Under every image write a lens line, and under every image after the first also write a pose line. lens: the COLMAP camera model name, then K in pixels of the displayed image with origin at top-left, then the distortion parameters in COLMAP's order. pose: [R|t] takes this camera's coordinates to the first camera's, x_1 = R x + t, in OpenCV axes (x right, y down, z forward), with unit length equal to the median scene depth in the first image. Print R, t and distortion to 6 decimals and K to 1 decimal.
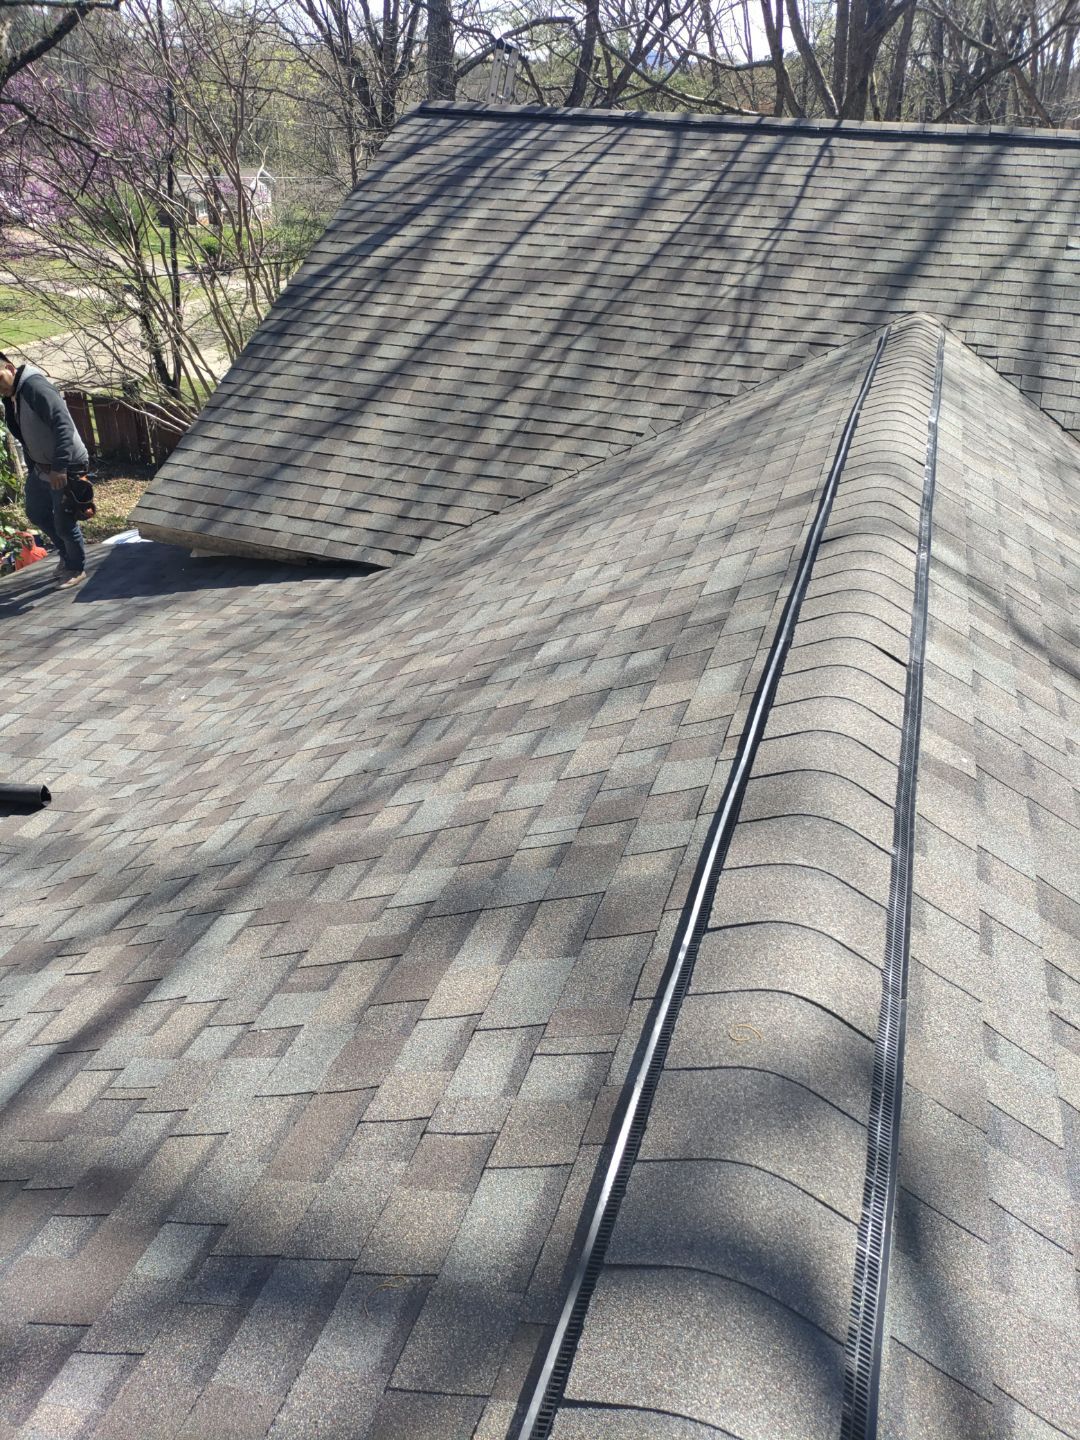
lens RADIAL K [[1049.3, 0, 540.0], [0, 1049.3, 720.0], [0, 0, 1]] dist [0.058109, -0.055529]
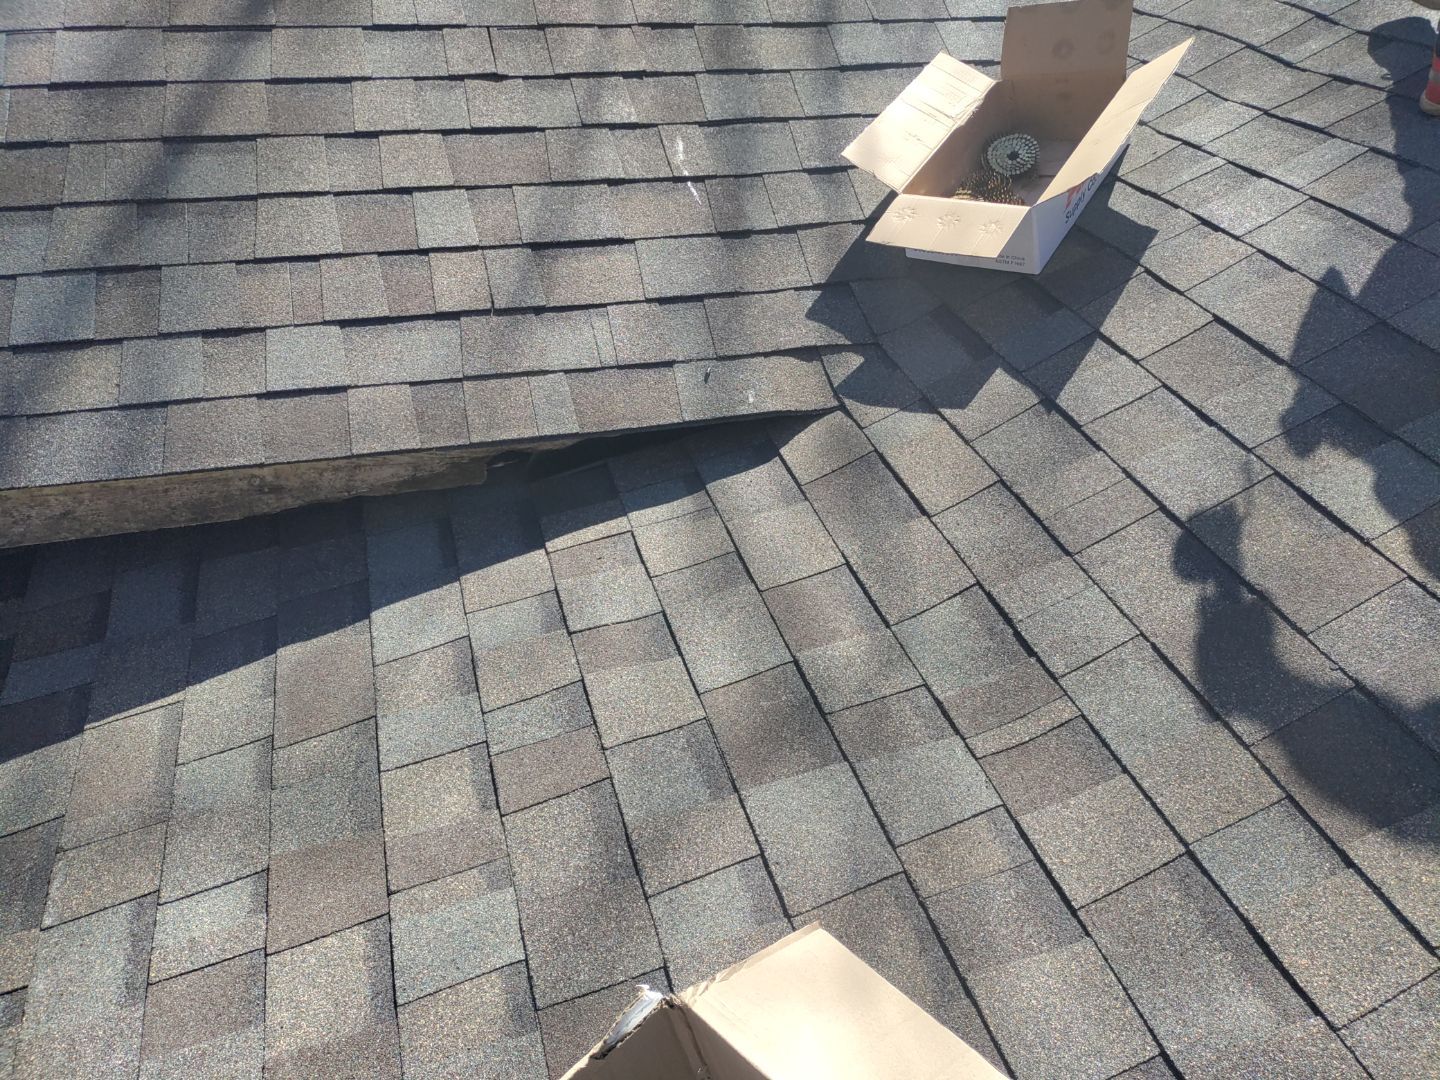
lens RADIAL K [[1045.0, 0, 720.0], [0, 1045.0, 540.0], [0, 0, 1]] dist [0.056545, -0.074246]
pose [[0.809720, -0.344249, 0.475233, -0.079088], [0.276349, 0.938123, 0.208703, -0.044251], [-0.517673, -0.037661, 0.854749, 0.187174]]
